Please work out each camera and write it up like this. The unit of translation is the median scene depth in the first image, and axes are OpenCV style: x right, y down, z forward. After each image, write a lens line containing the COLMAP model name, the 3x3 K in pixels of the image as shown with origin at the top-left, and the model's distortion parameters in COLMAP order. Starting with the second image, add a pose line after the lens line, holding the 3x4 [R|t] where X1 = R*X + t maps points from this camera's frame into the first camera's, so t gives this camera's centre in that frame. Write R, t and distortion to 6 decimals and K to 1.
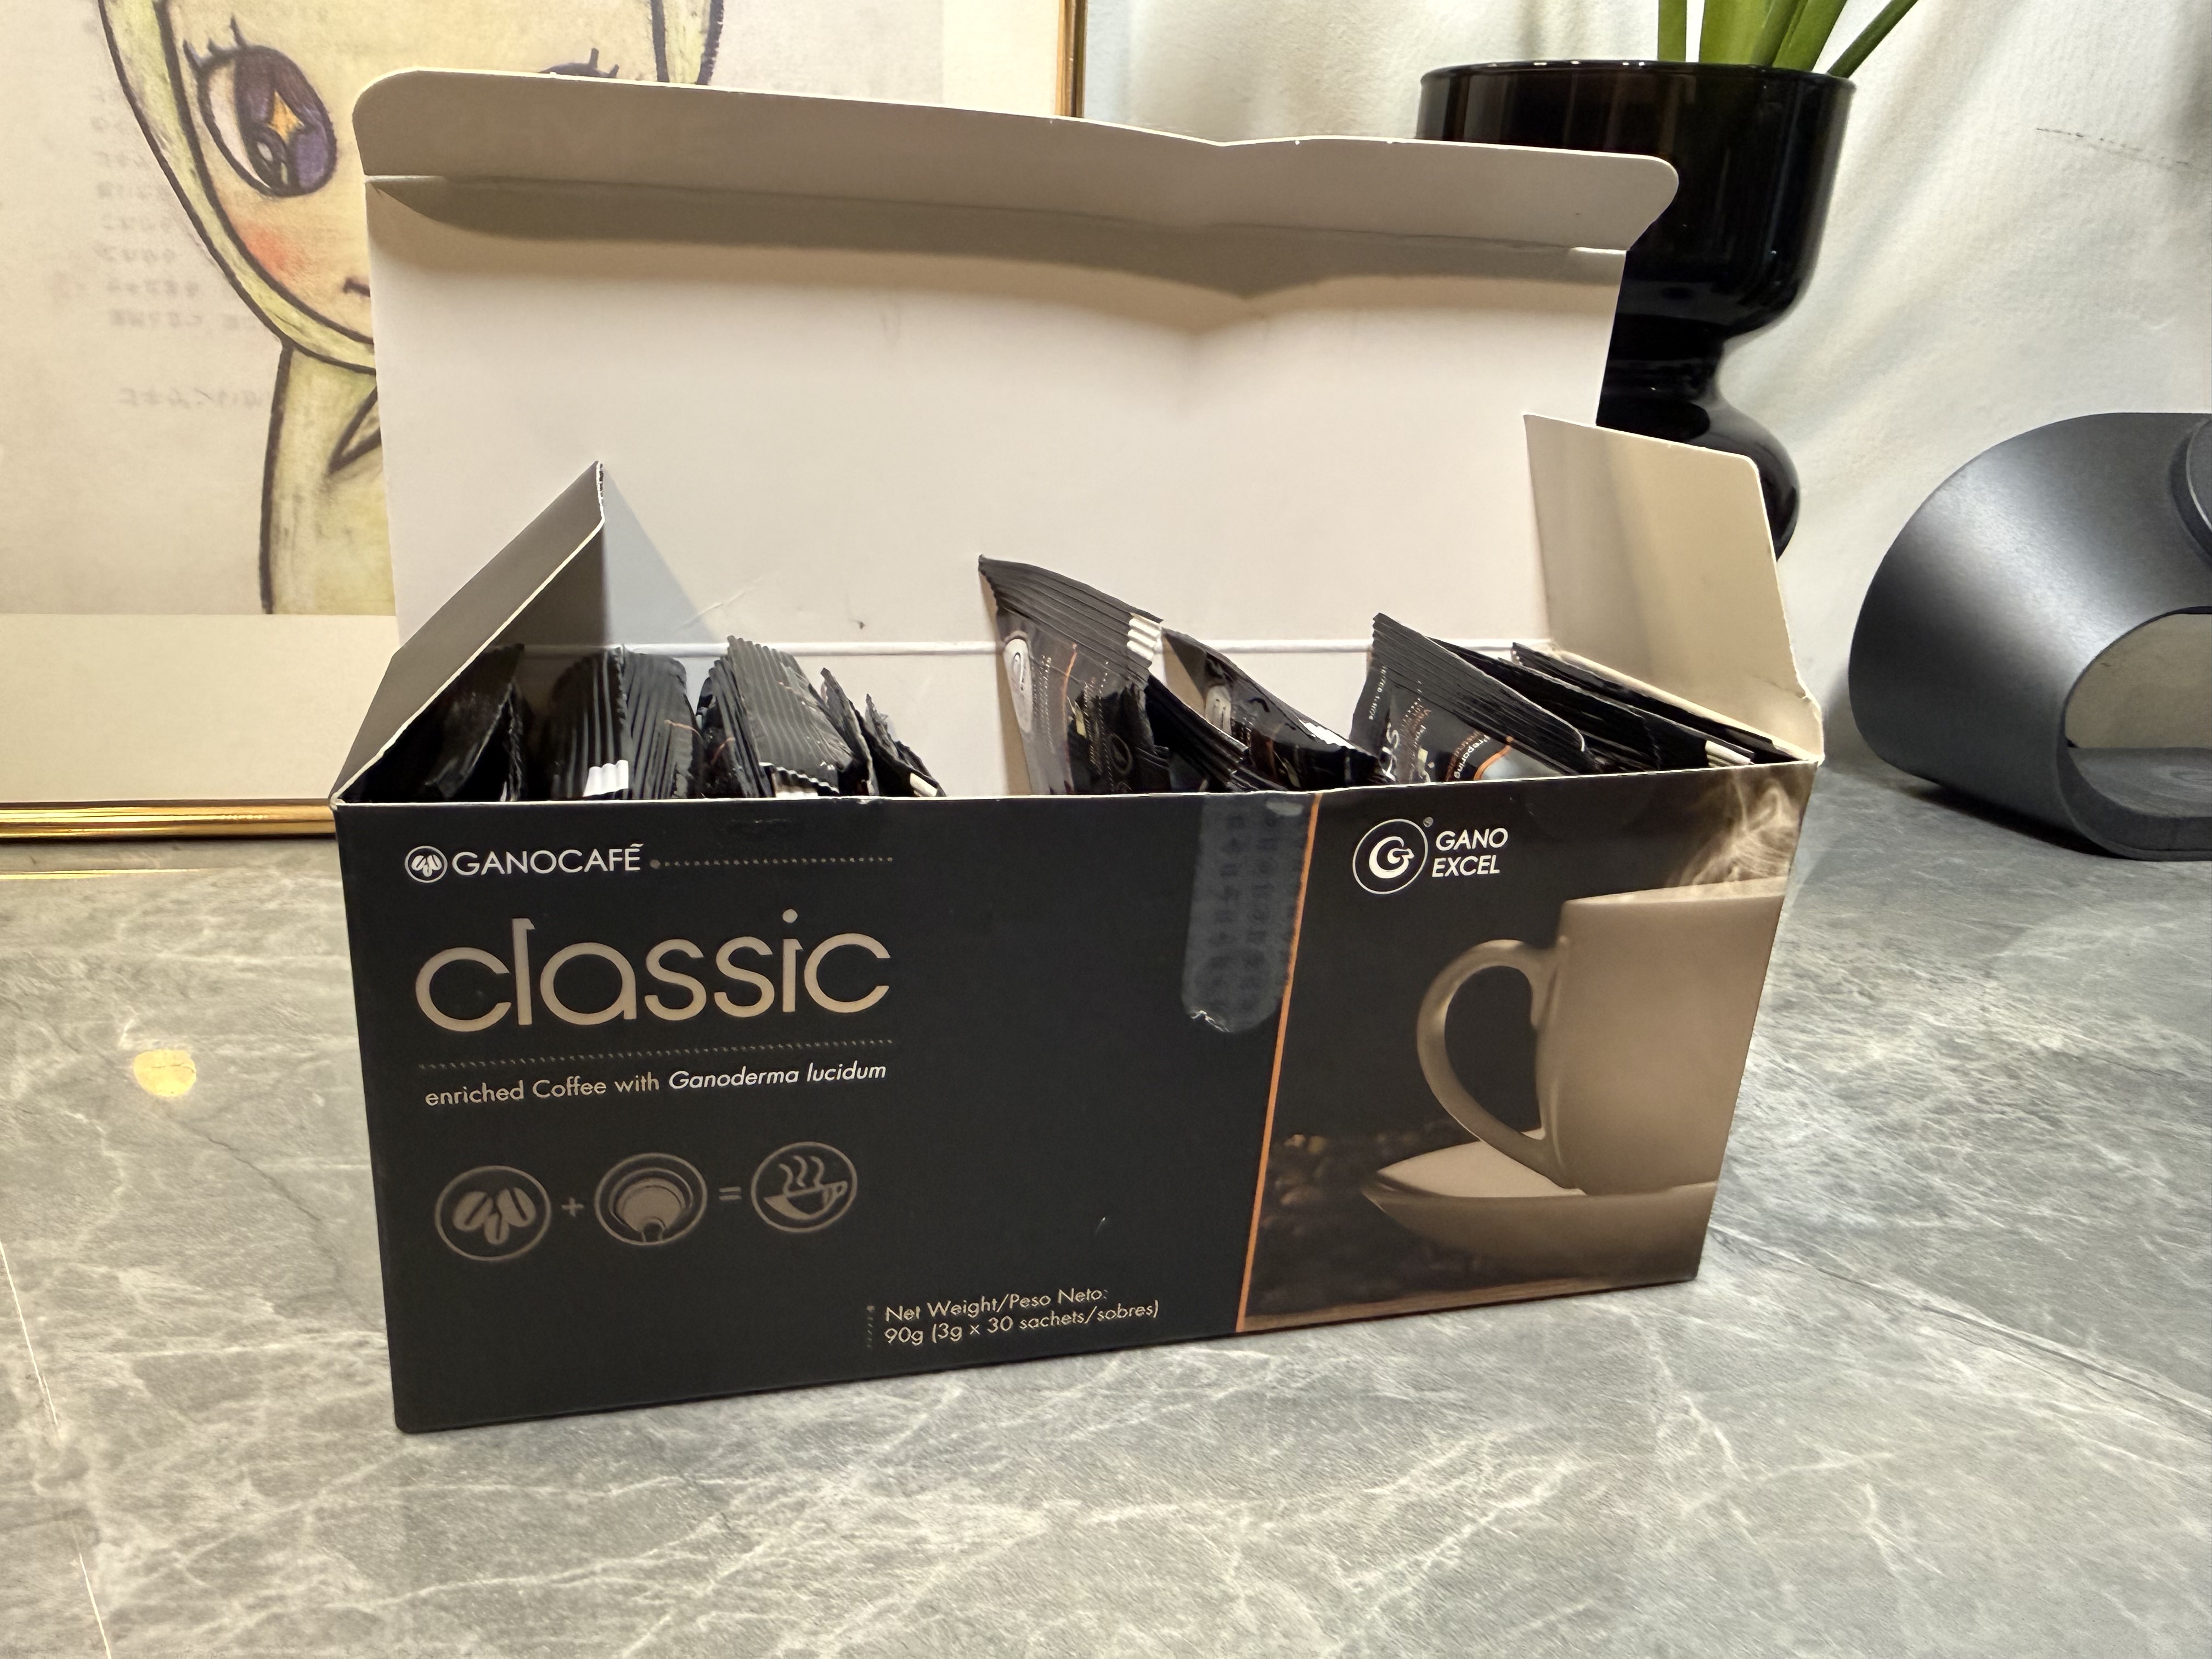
lens RADIAL K [[1586.7, 0, 991.0], [0, 1586.7, 819.7], [0, 0, 1]] dist [-0.010600, 0.012986]
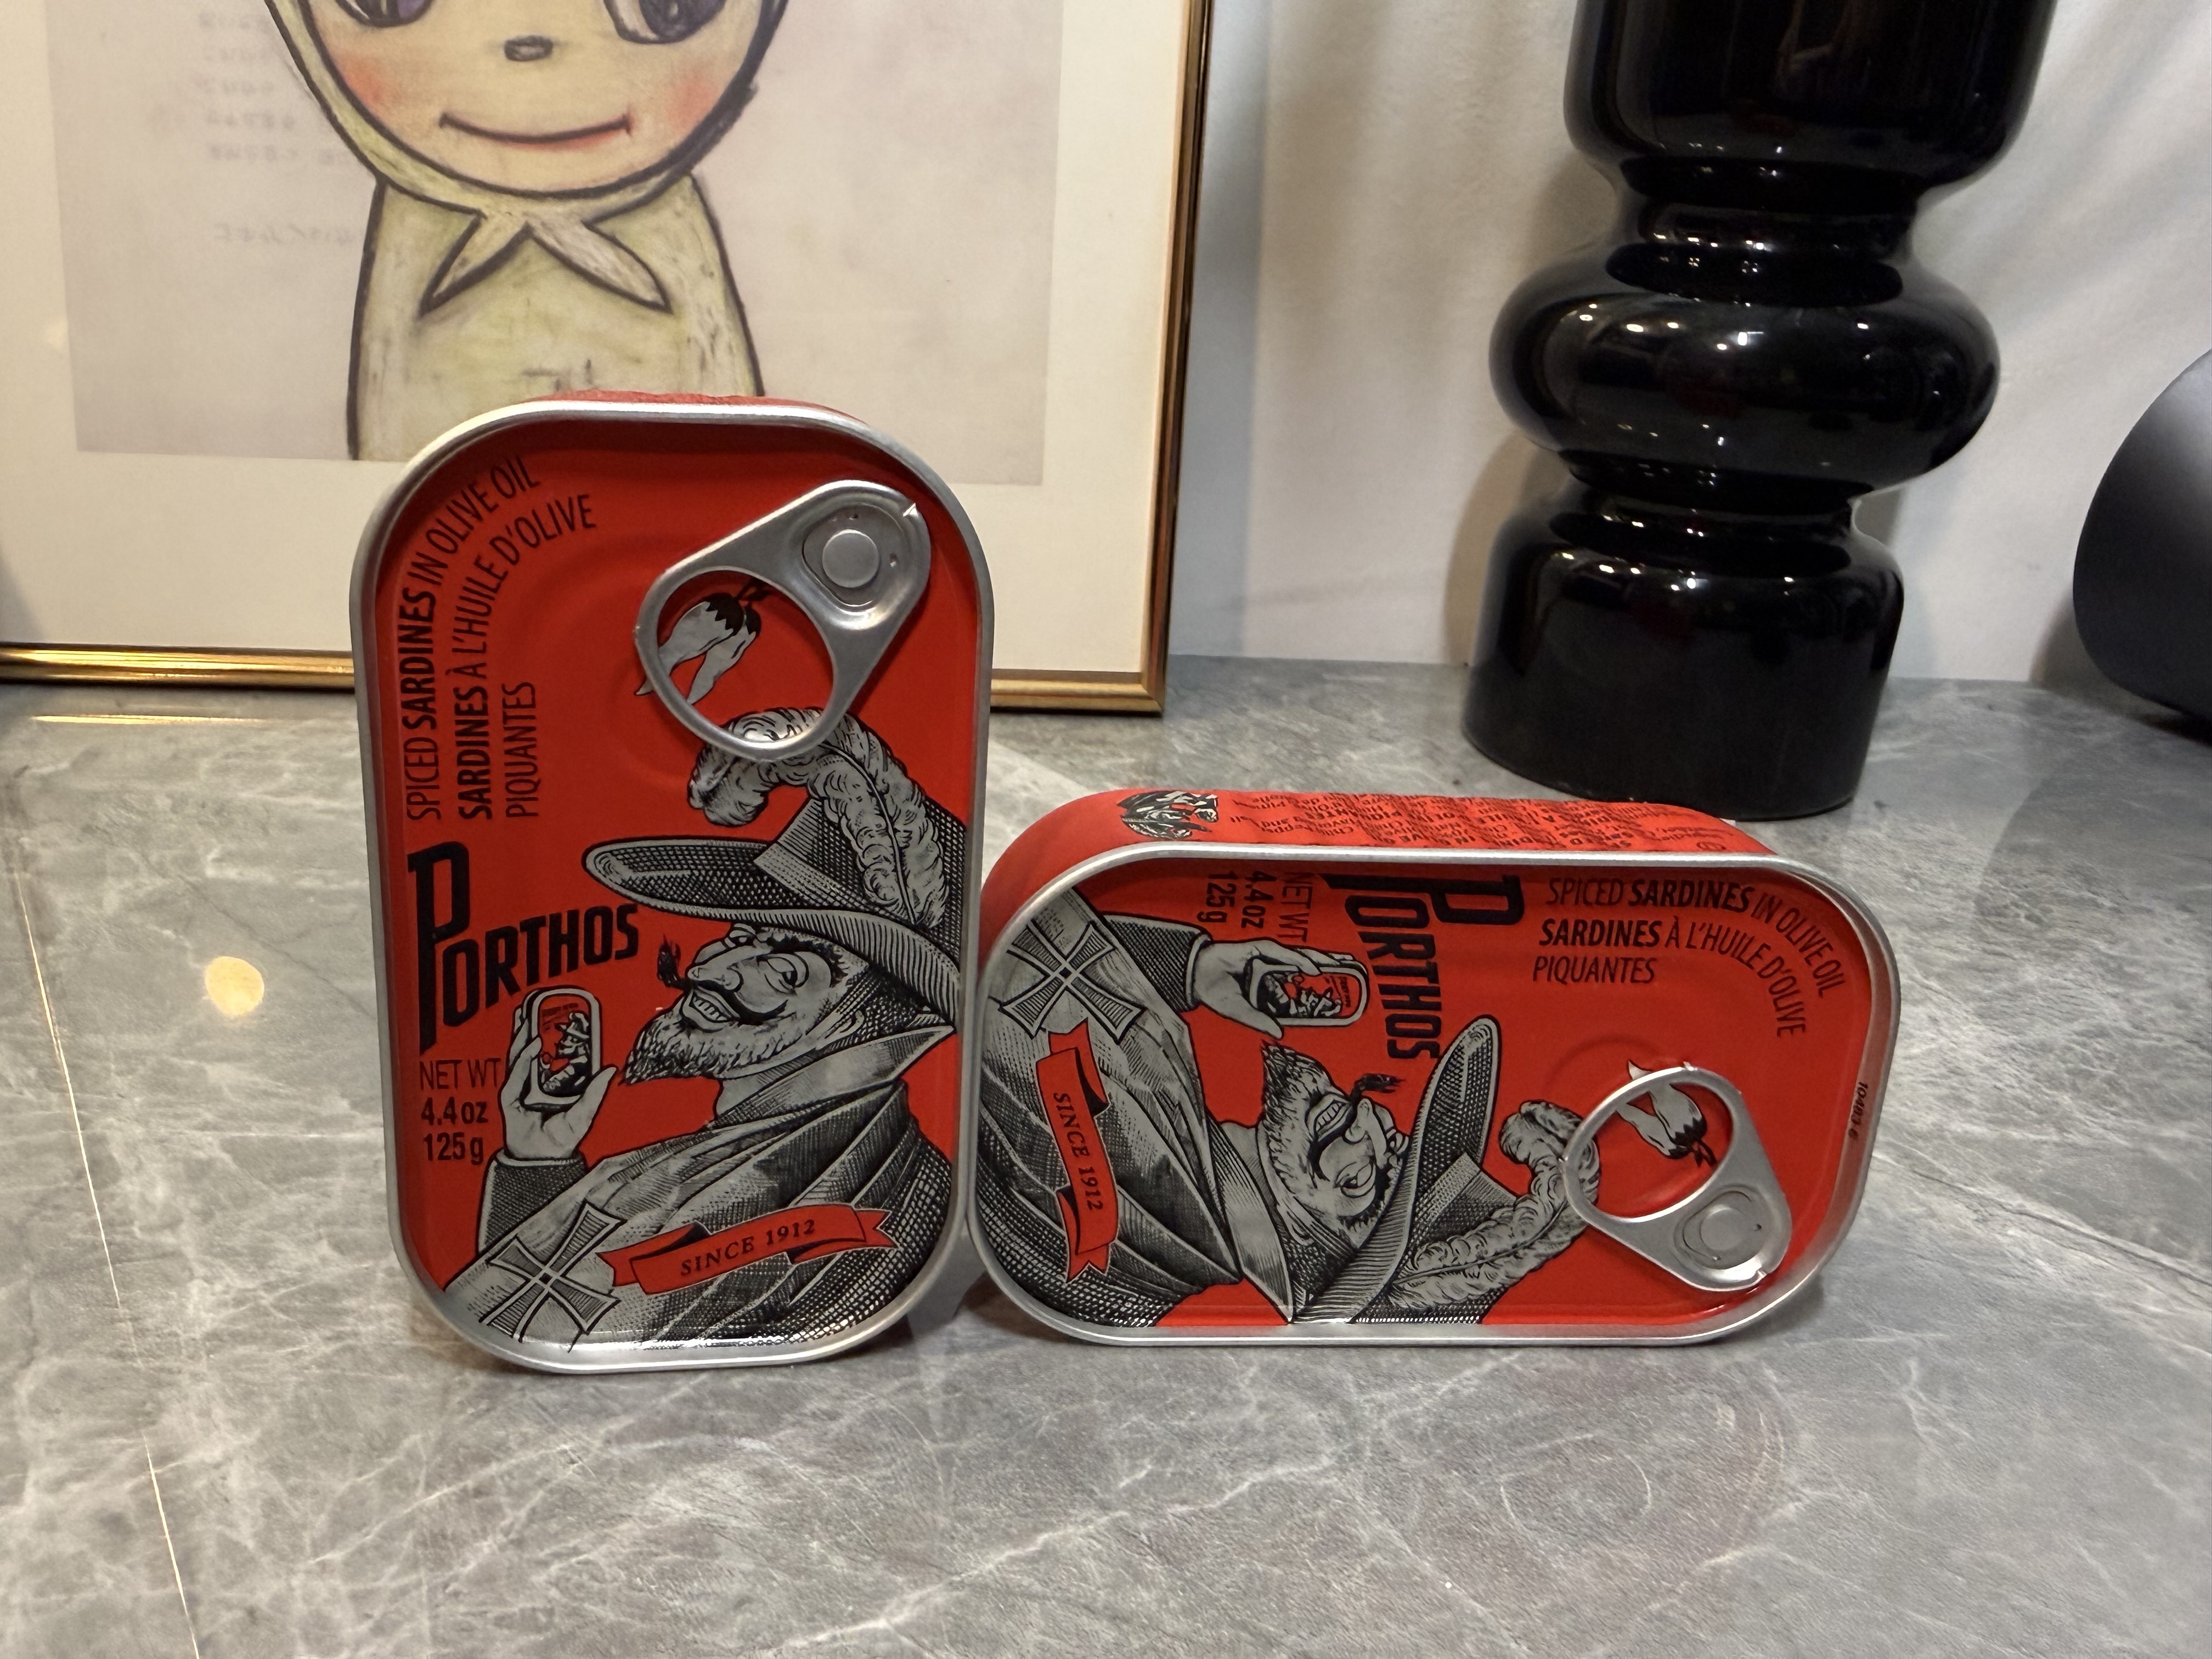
lens RADIAL K [[1826.1, 0, 981.0], [0, 1826.1, 813.3], [0, 0, 1]] dist [-0.008295, 0.018907]
pose [[0.995550, 0.041530, -0.084585, 0.055890], [-0.039064, 0.998768, 0.030604, 0.066004], [0.085751, -0.027163, 0.995946, -0.159571]]
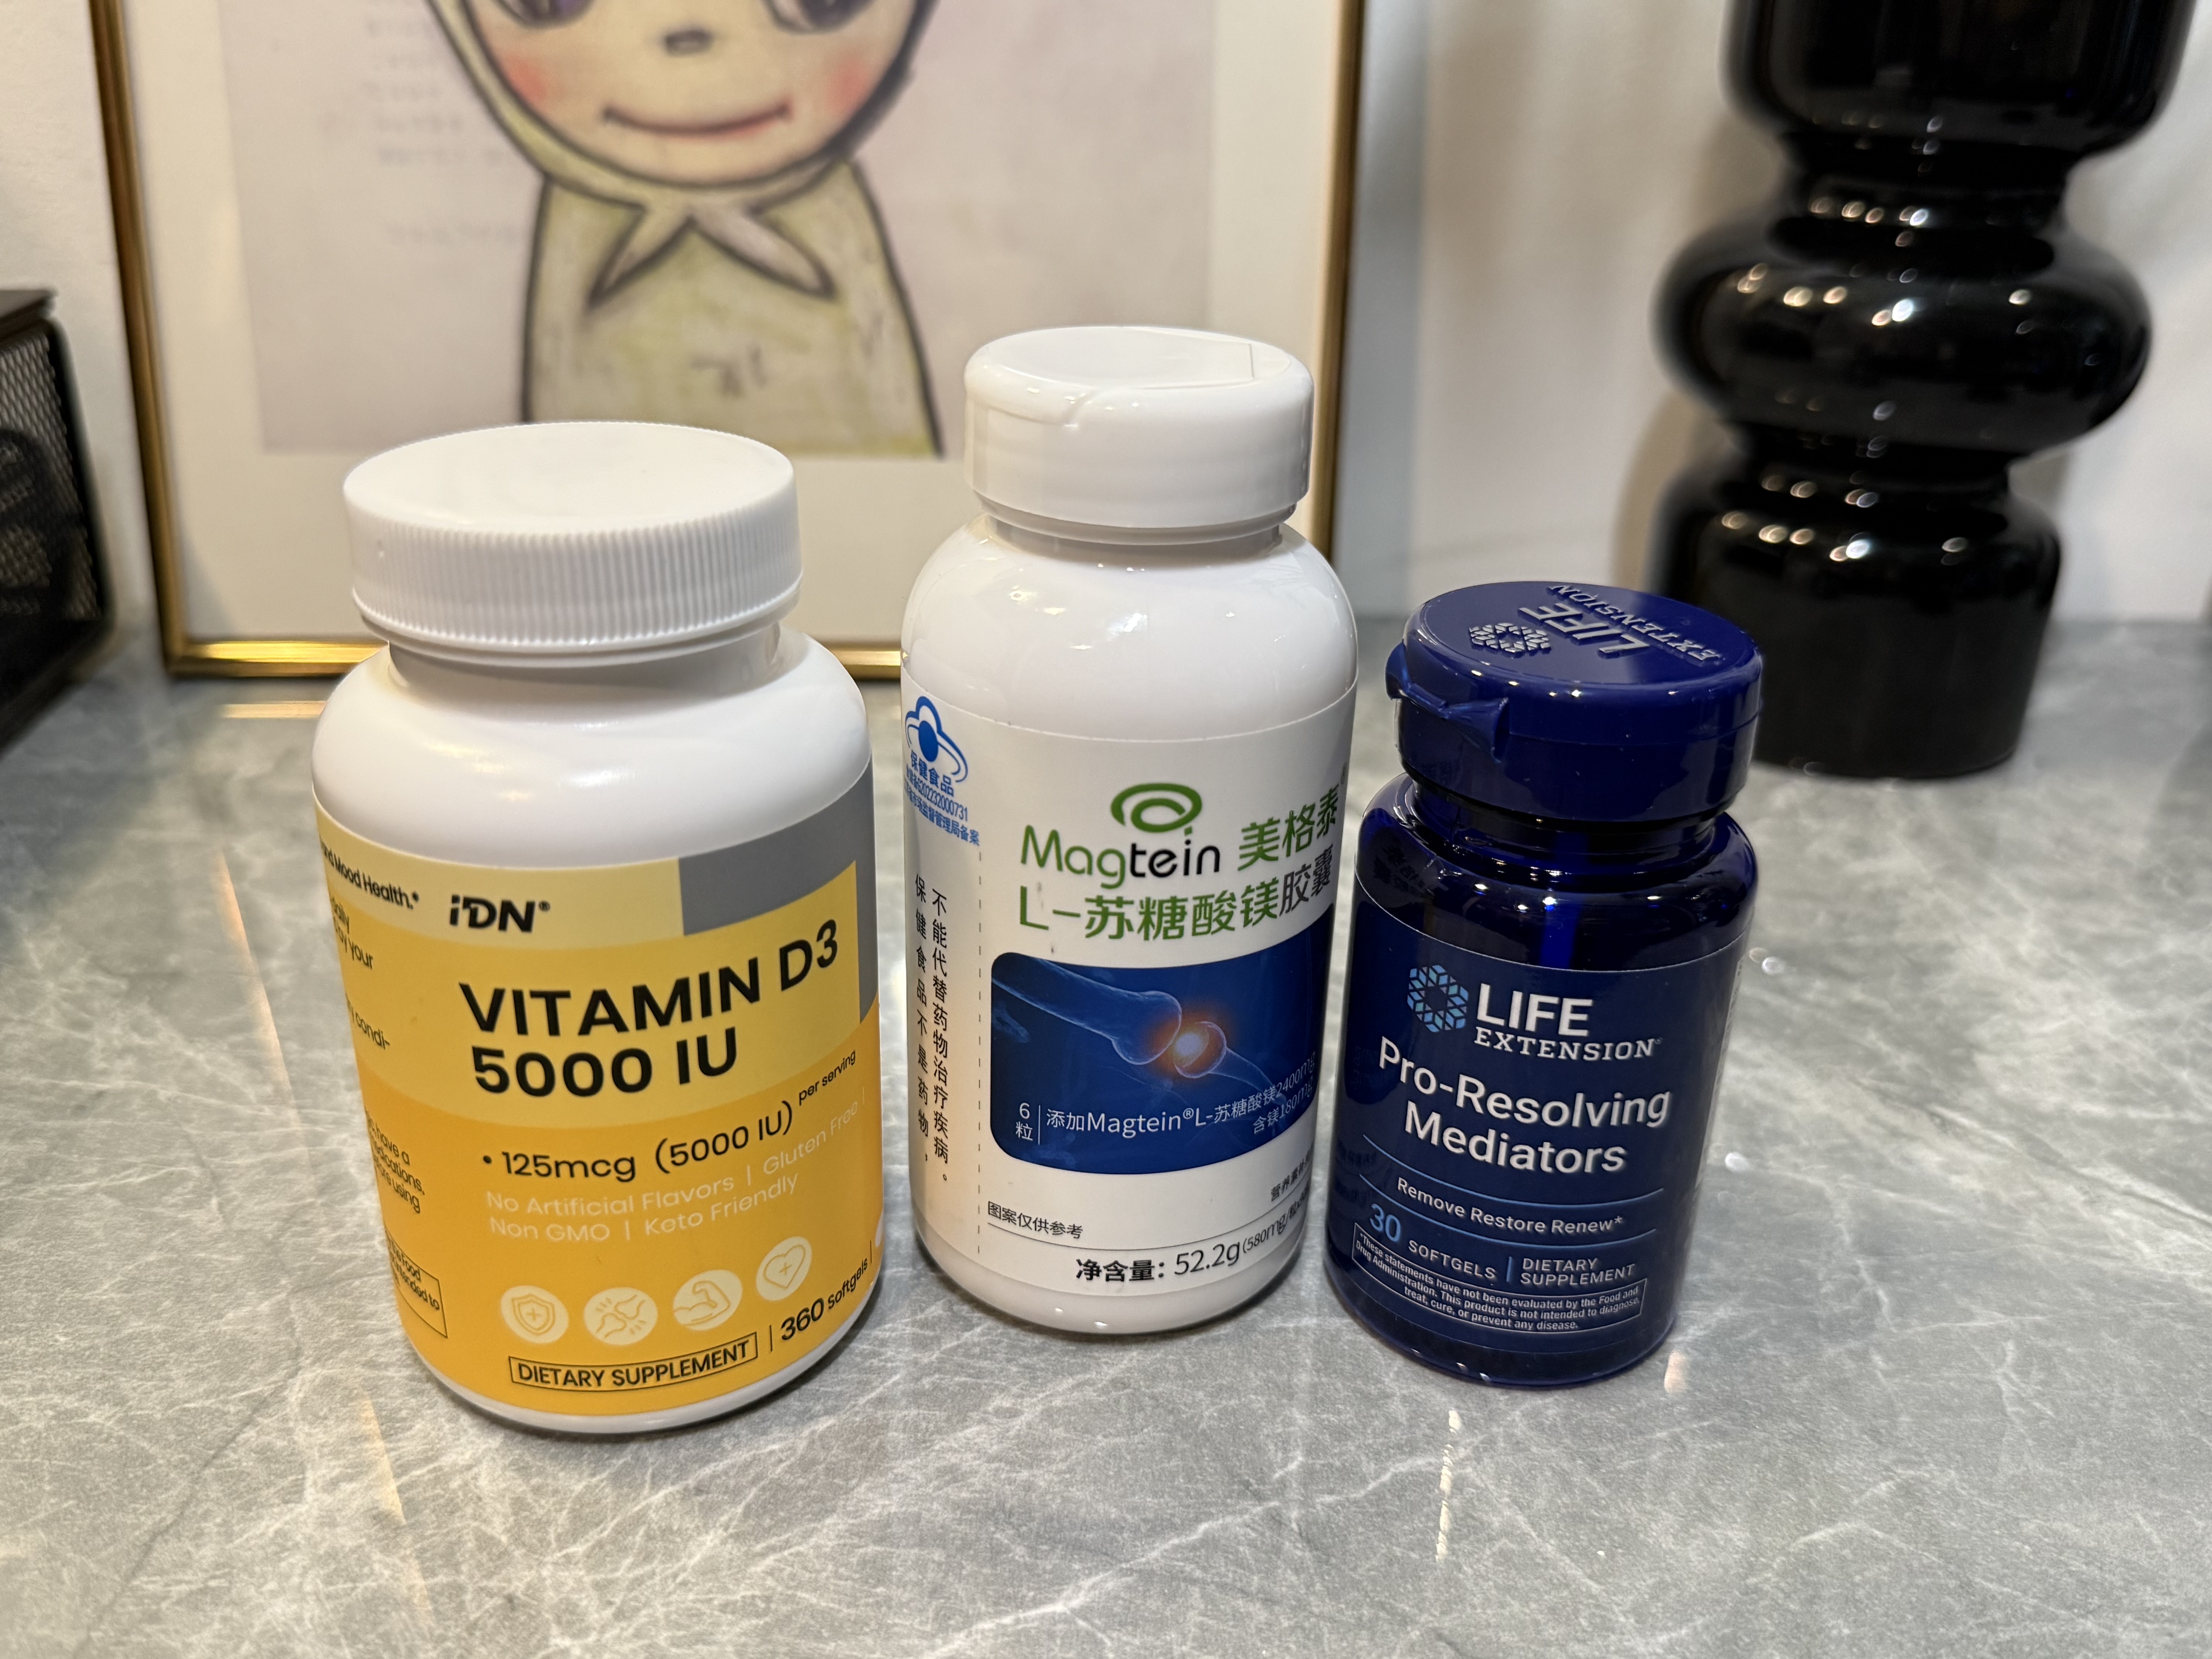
lens RADIAL K [[1907.2, 0, 1118.1], [0, 1907.2, 821.6], [0, 0, 1]] dist [-0.053774, 0.016235]
pose [[0.993685, 0.029273, -0.108318, 0.079526], [-0.018806, 0.995163, 0.096416, -0.036072], [0.110616, -0.093770, 0.989430, -0.267627]]
